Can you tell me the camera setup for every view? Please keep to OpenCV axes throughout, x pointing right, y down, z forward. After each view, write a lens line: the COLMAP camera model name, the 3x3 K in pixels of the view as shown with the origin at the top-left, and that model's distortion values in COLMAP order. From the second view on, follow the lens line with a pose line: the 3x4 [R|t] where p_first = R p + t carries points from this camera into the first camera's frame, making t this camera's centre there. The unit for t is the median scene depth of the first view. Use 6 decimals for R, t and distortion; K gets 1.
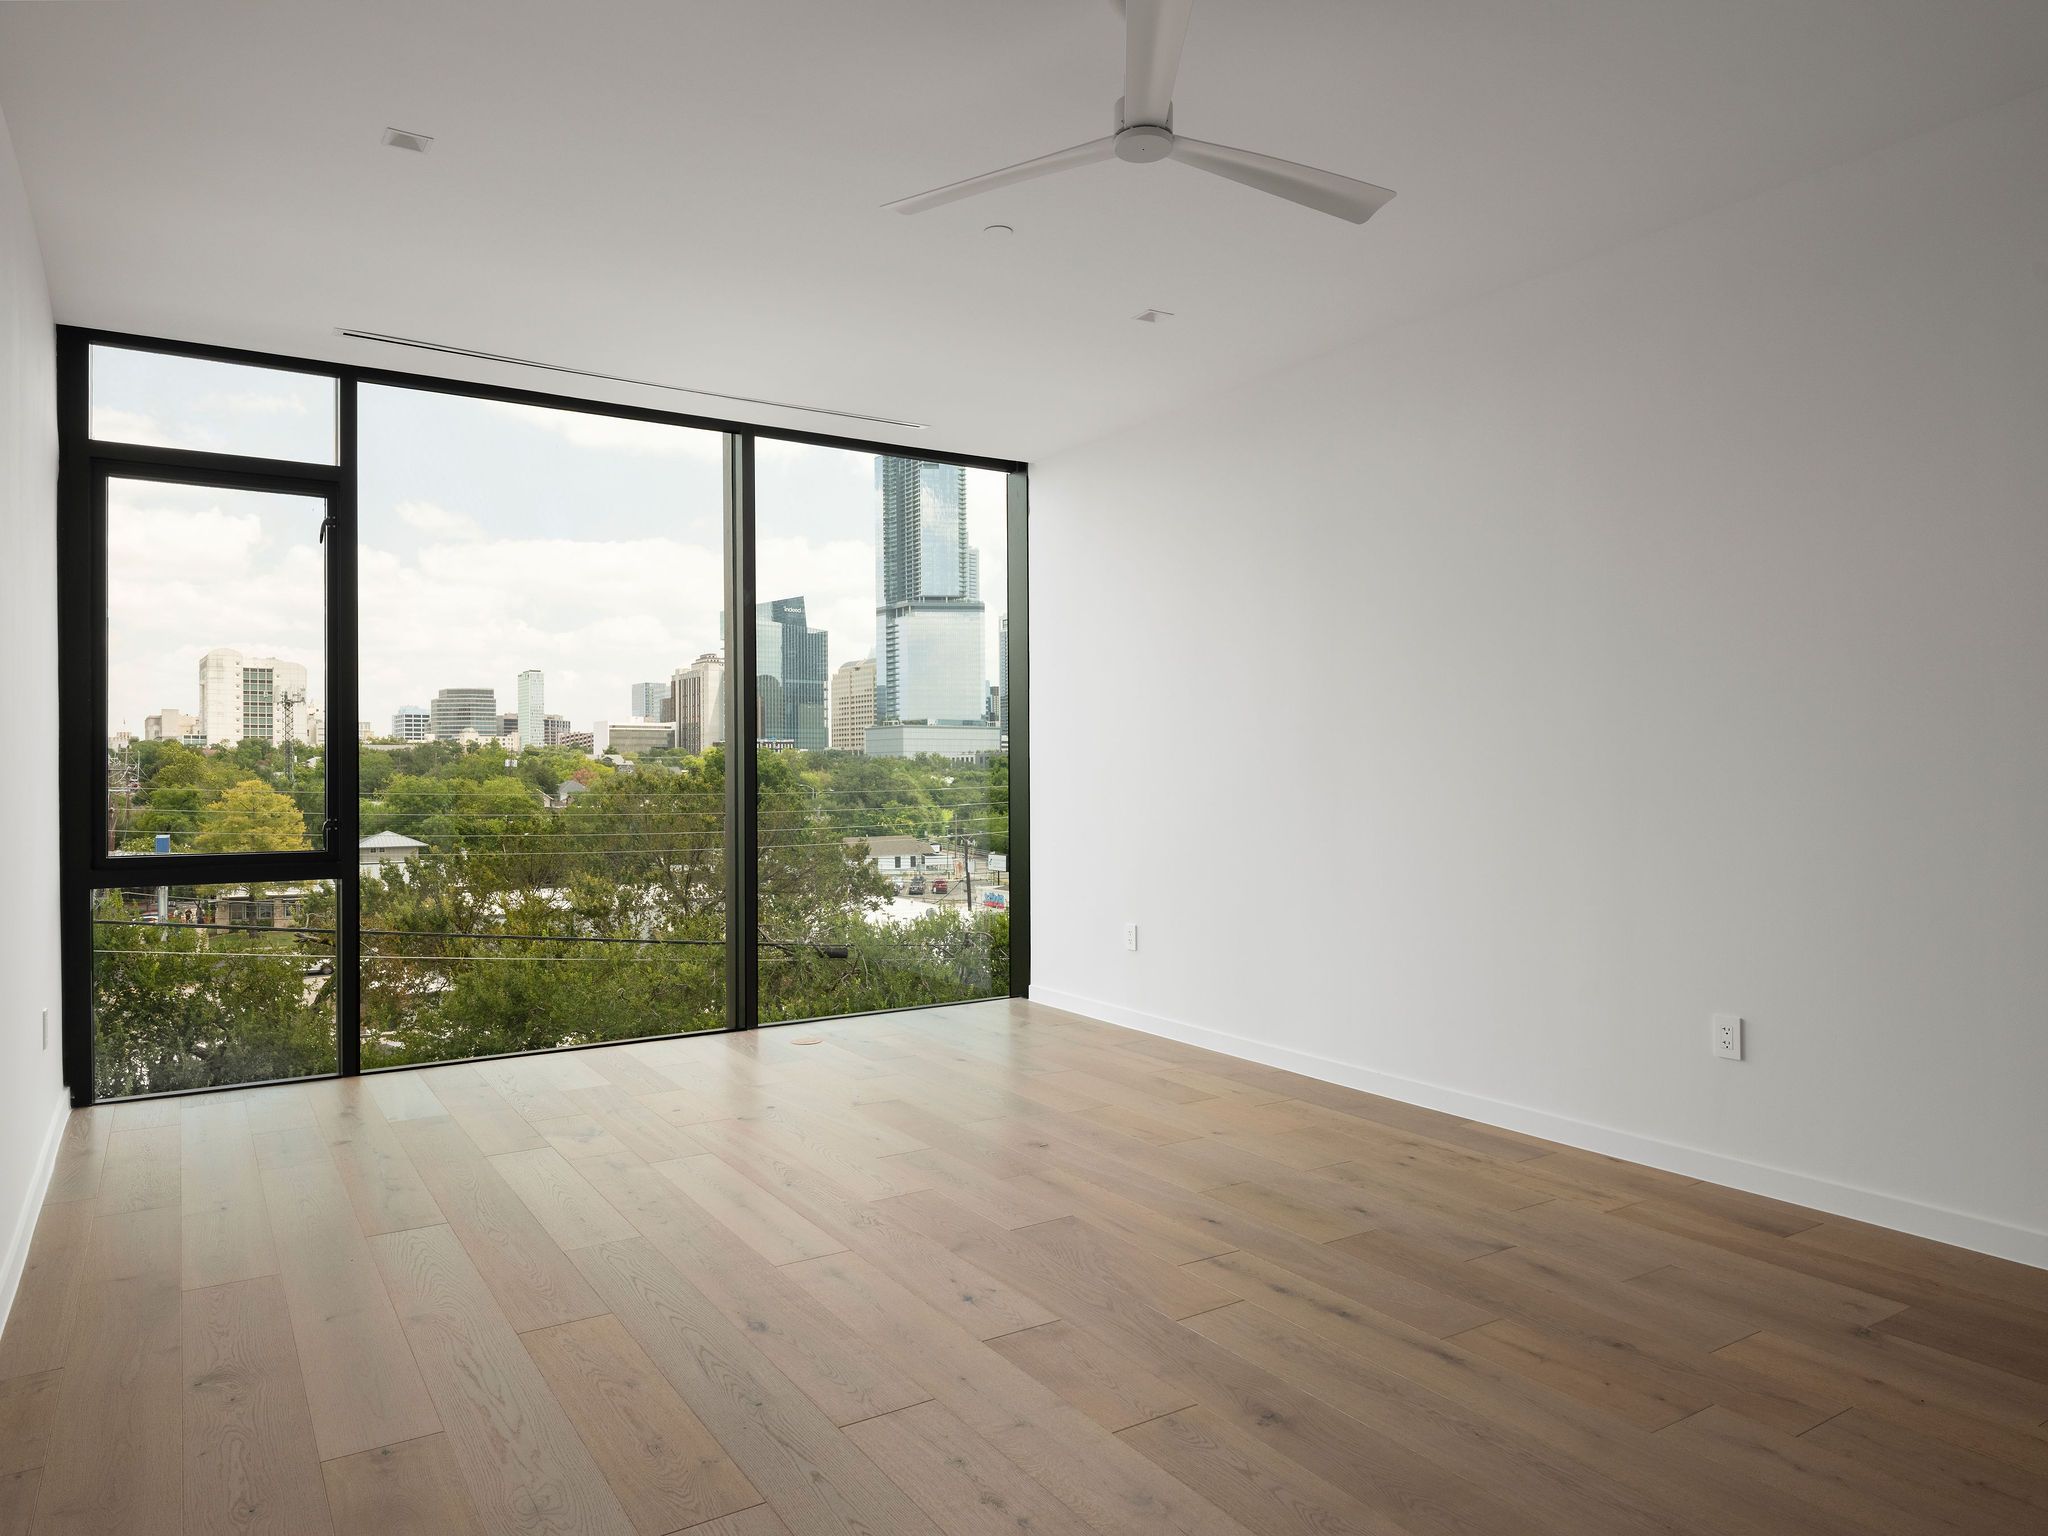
lens RADIAL K [[1316.0, 0, 1024.0], [0, 1316.0, 768.0], [0, 0, 1]] dist [0.024761, -0.026012]
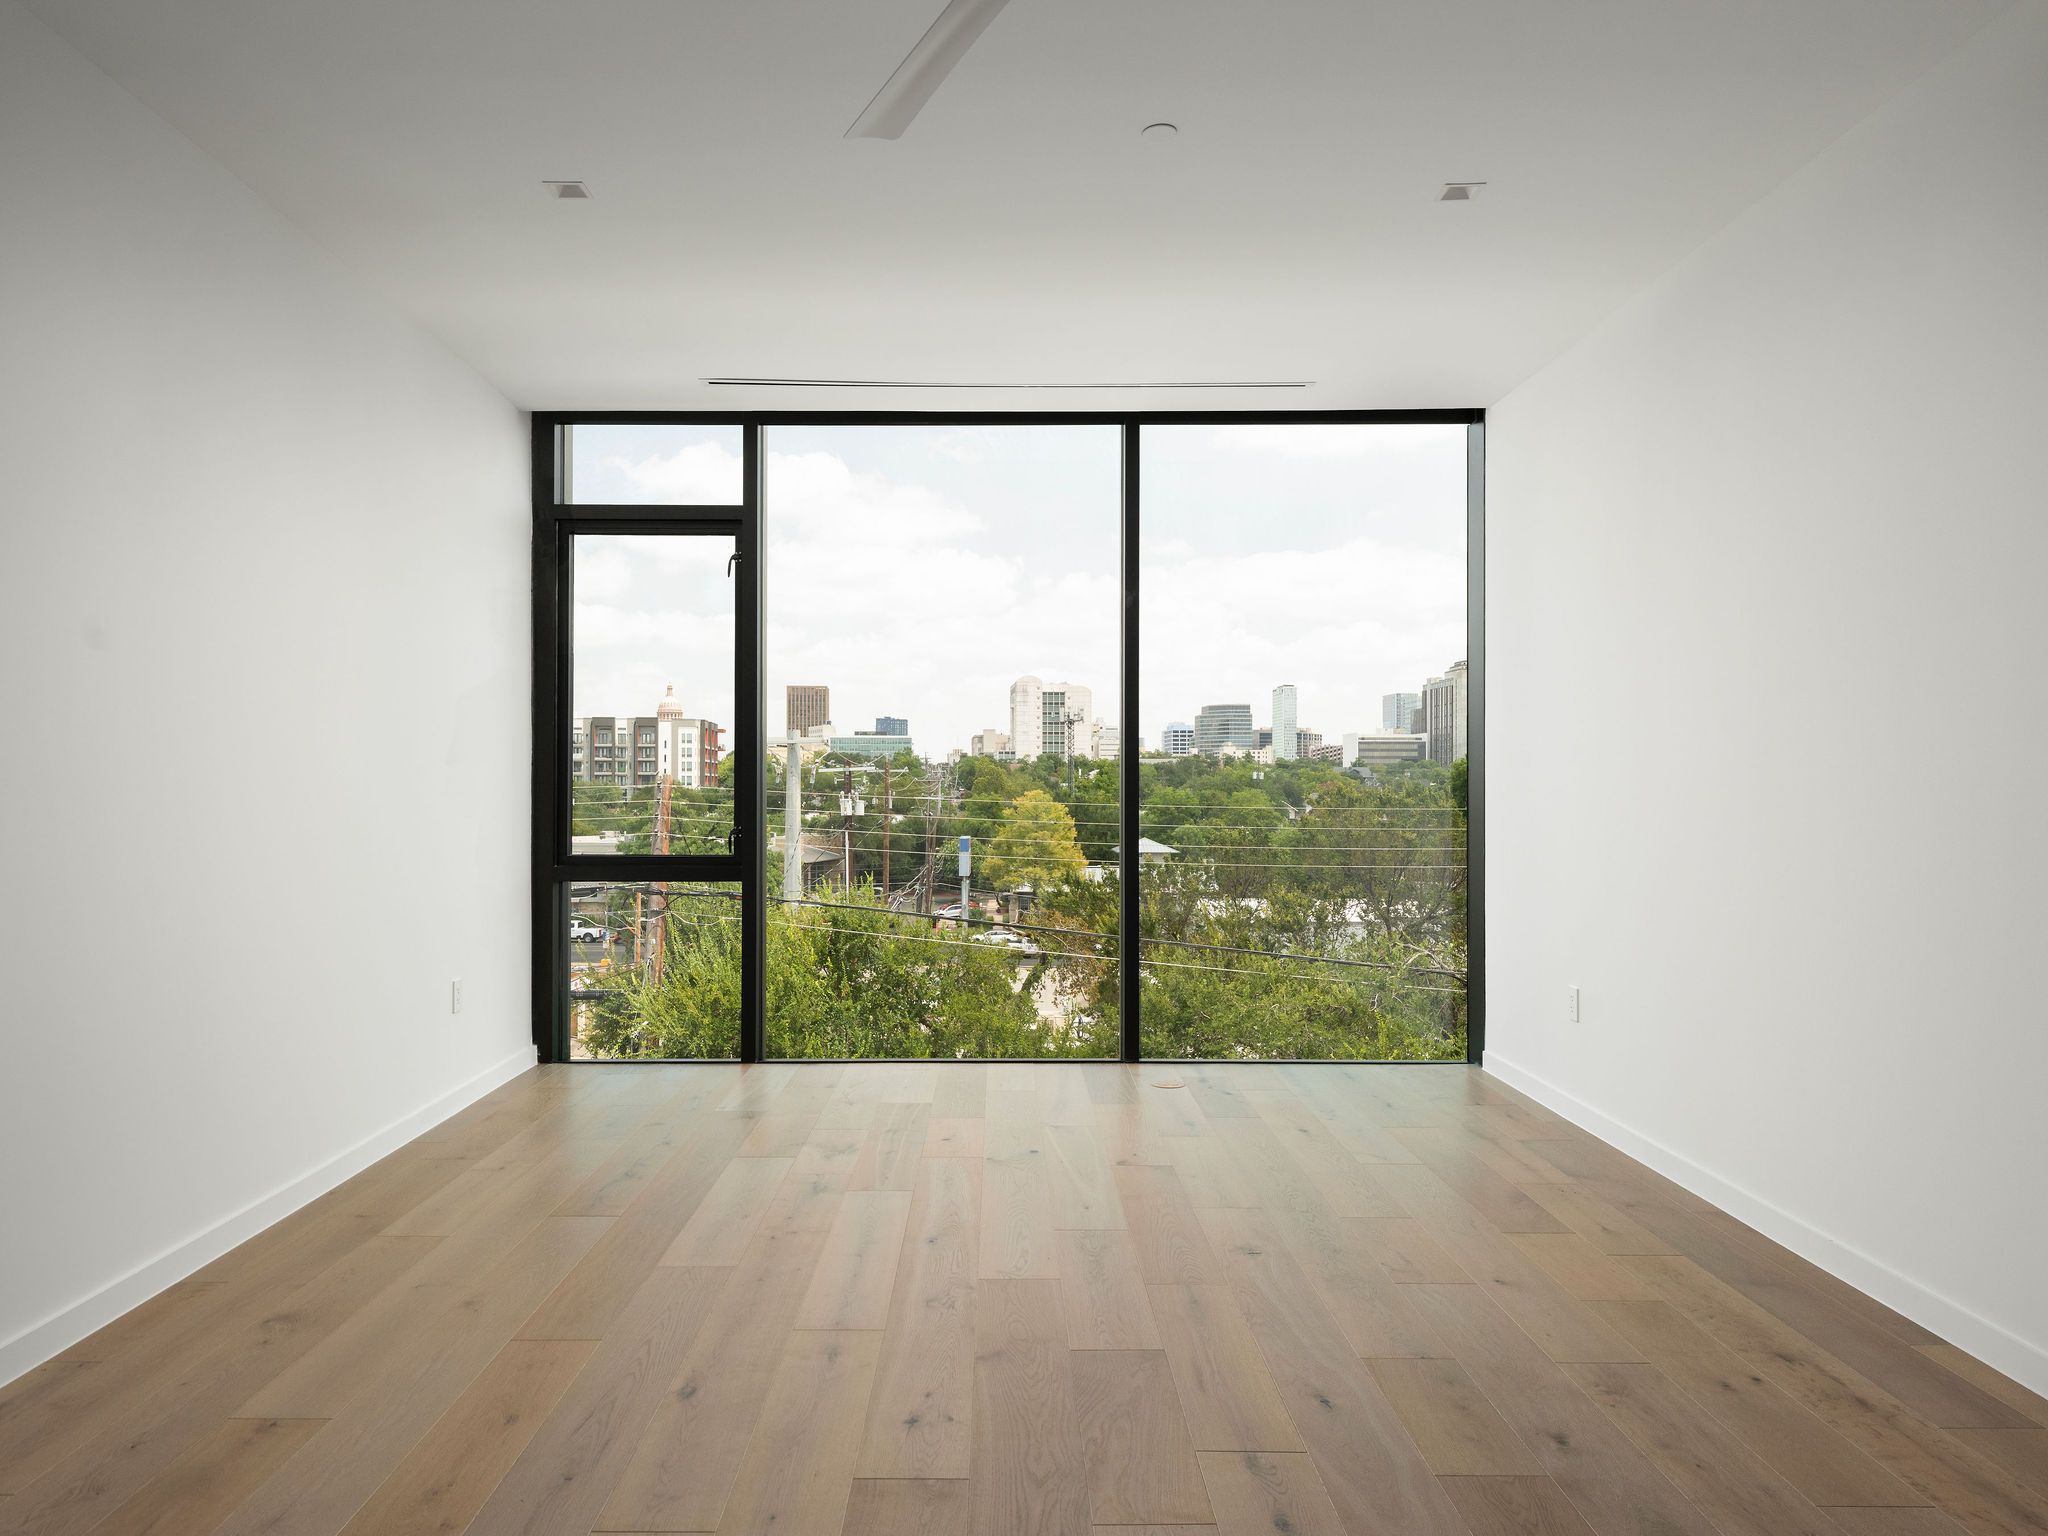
lens RADIAL K [[1342.2, 0, 987.9], [0, 1342.2, 776.7], [0, 0, 1]] dist [0.023879, -0.026824]
pose [[0.840415, 0.001654, -0.541940, 0.253271], [-0.003292, 0.999992, -0.002054, -0.001487], [0.541933, 0.003511, 0.840415, 0.172234]]
